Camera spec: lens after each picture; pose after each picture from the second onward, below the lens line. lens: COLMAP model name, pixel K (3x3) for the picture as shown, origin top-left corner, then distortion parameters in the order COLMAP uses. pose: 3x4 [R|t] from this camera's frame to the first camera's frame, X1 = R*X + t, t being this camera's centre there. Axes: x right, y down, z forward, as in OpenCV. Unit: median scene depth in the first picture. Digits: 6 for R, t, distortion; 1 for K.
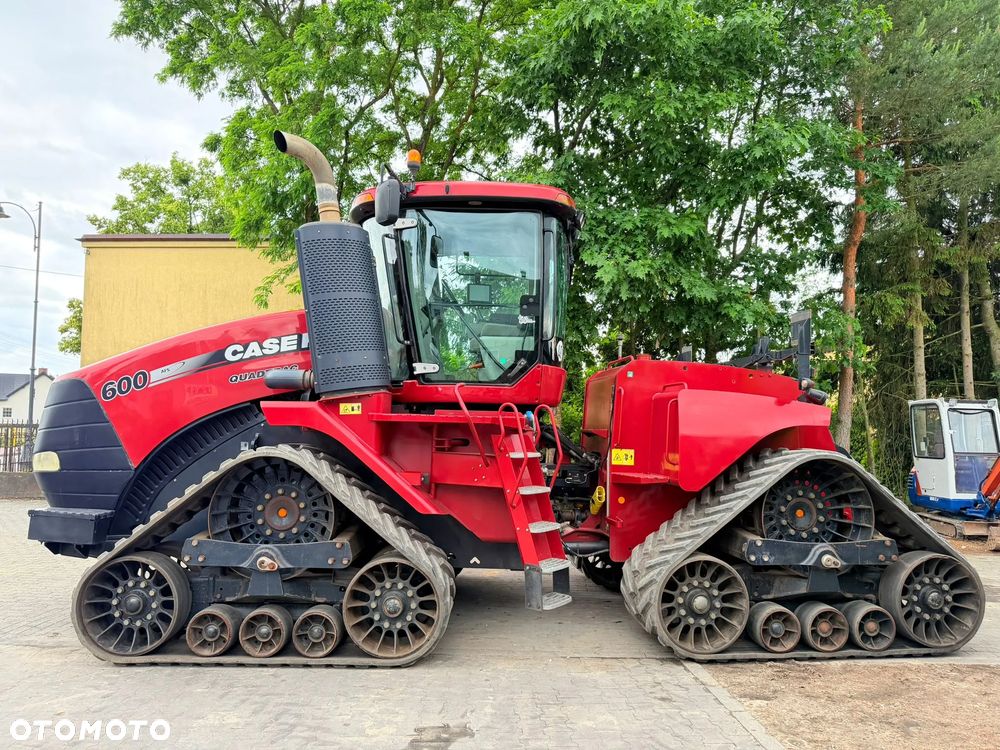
lens RADIAL K [[695.0, 0, 503.3], [0, 695.0, 378.8], [0, 0, 1]] dist [0.052722, -0.053090]
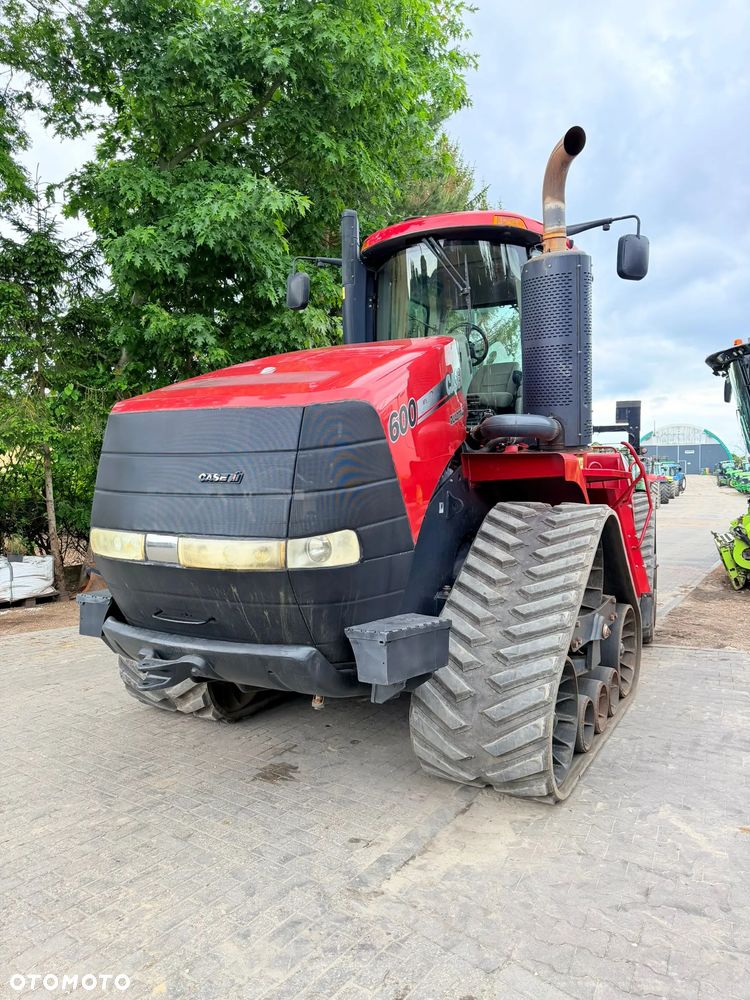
lens RADIAL K [[693.8, 0, 374.6], [0, 693.8, 496.3], [0, 0, 1]] dist [0.064324, -0.072551]
pose [[0.497883, -0.025771, 0.866861, -1.187764], [-0.056887, 0.996435, 0.062296, 0.044662], [-0.865376, -0.080330, 0.494642, 0.765724]]
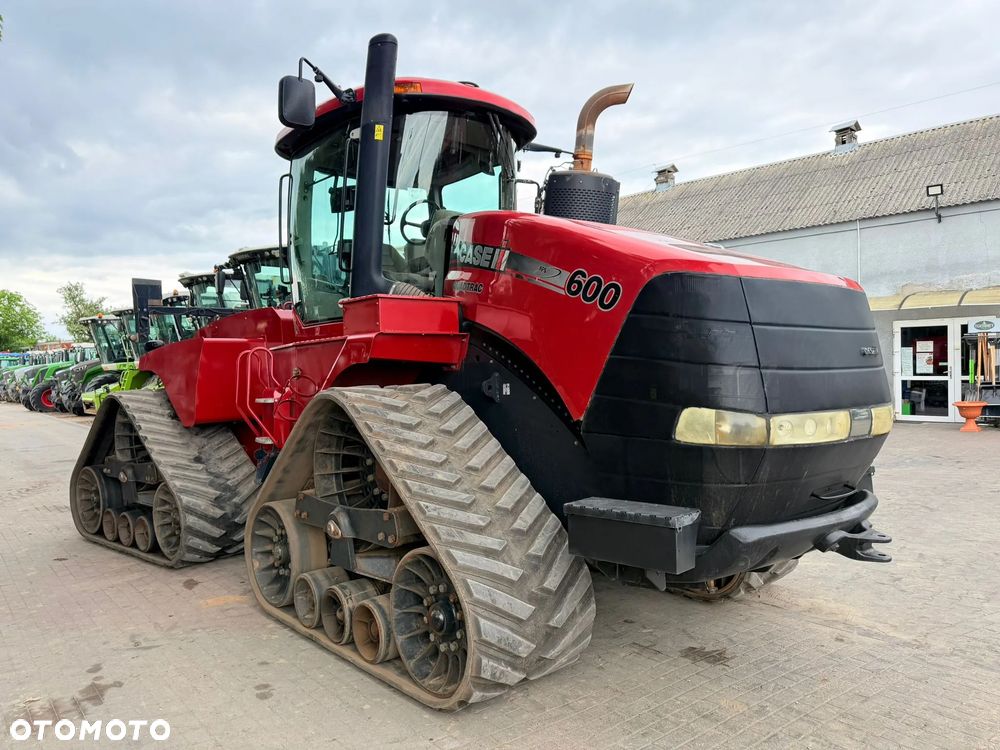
lens RADIAL K [[695.0, 0, 503.3], [0, 695.0, 378.8], [0, 0, 1]] dist [0.052722, -0.053090]
pose [[-0.652410, -0.007036, 0.757834, -1.017417], [-0.029042, 0.999455, -0.015723, 0.118482], [-0.757310, -0.032266, -0.652258, 1.854732]]
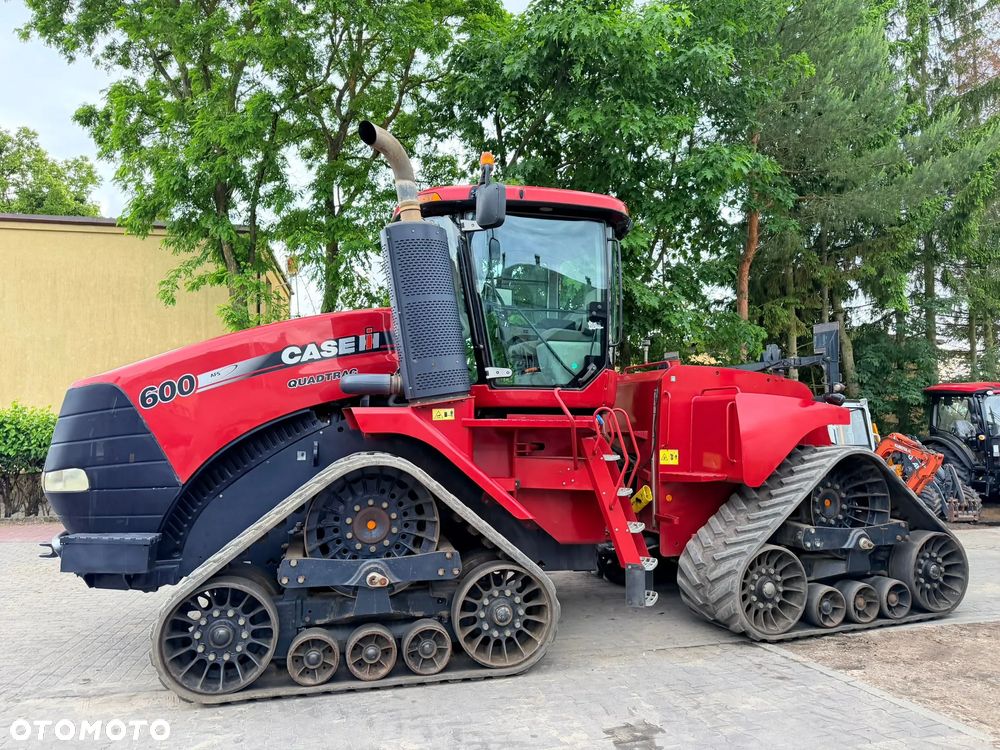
lens RADIAL K [[693.8, 0, 509.6], [0, 693.8, 379.8], [0, 0, 1]] dist [0.064324, -0.072551]
pose [[0.968178, 0.000377, 0.250263, -0.371807], [-0.000289, 1.000000, -0.000387, -0.004916], [-0.250263, 0.000302, 0.968178, 0.040537]]
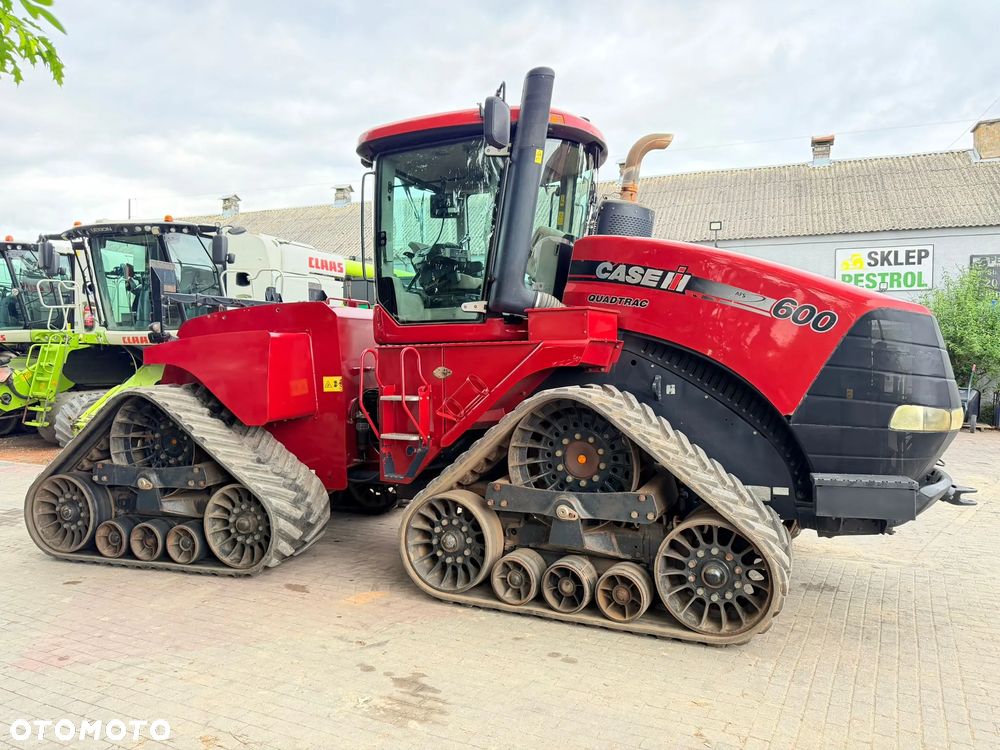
lens RADIAL K [[695.0, 0, 503.3], [0, 695.0, 378.8], [0, 0, 1]] dist [0.052722, -0.053090]
pose [[-0.897393, -0.022014, 0.440683, -0.626793], [-0.032653, 0.999329, -0.016572, 0.126729], [-0.440023, -0.029261, -0.897510, 2.303650]]
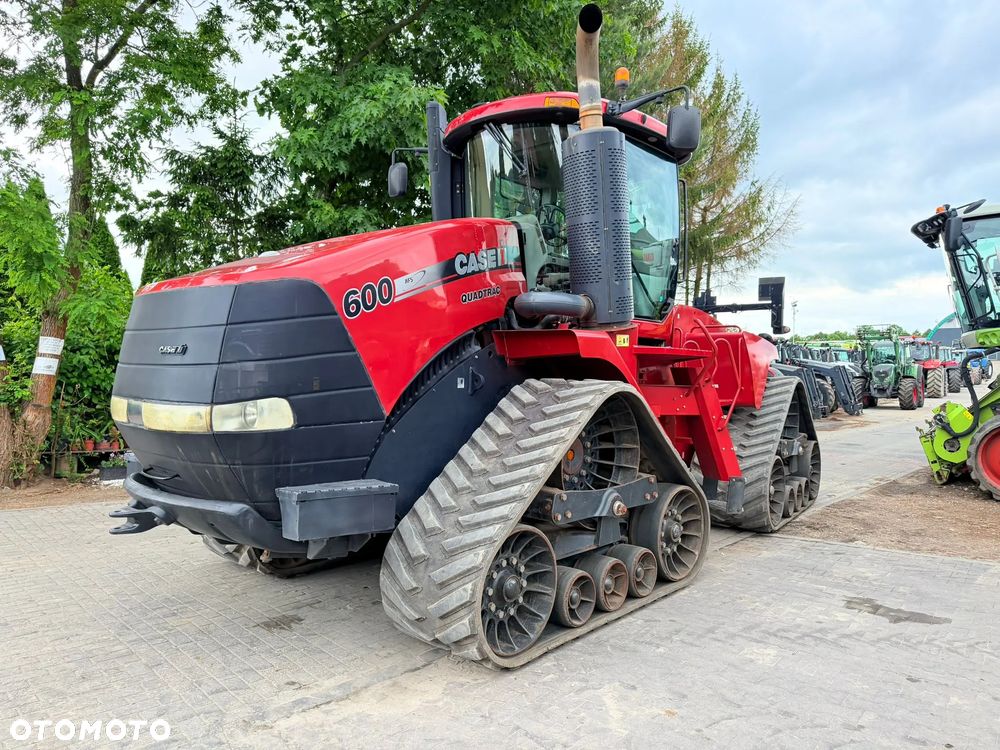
lens RADIAL K [[691.3, 0, 504.0], [0, 691.3, 375.8], [0, 0, 1]] dist [0.109775, -0.154955]
pose [[0.665160, -0.014047, 0.746569, -1.032646], [-0.049914, 0.996750, 0.063226, 0.039255], [-0.745031, -0.079320, 0.662297, 0.489886]]
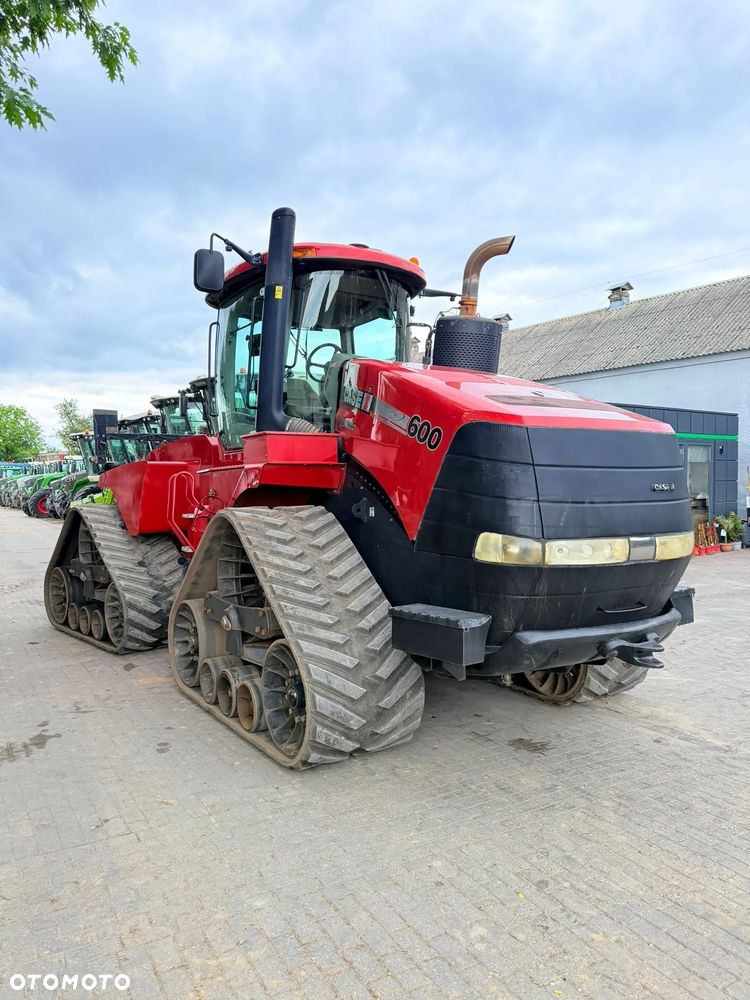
lens RADIAL K [[691.3, 0, 375.0], [0, 691.3, 500.0], [0, 0, 1]] dist [0.109775, -0.154955]
pose [[-0.540103, -0.025938, 0.841199, -1.210090], [-0.048709, 0.998813, -0.000476, 0.101749], [-0.840188, -0.041231, -0.540726, 1.836969]]
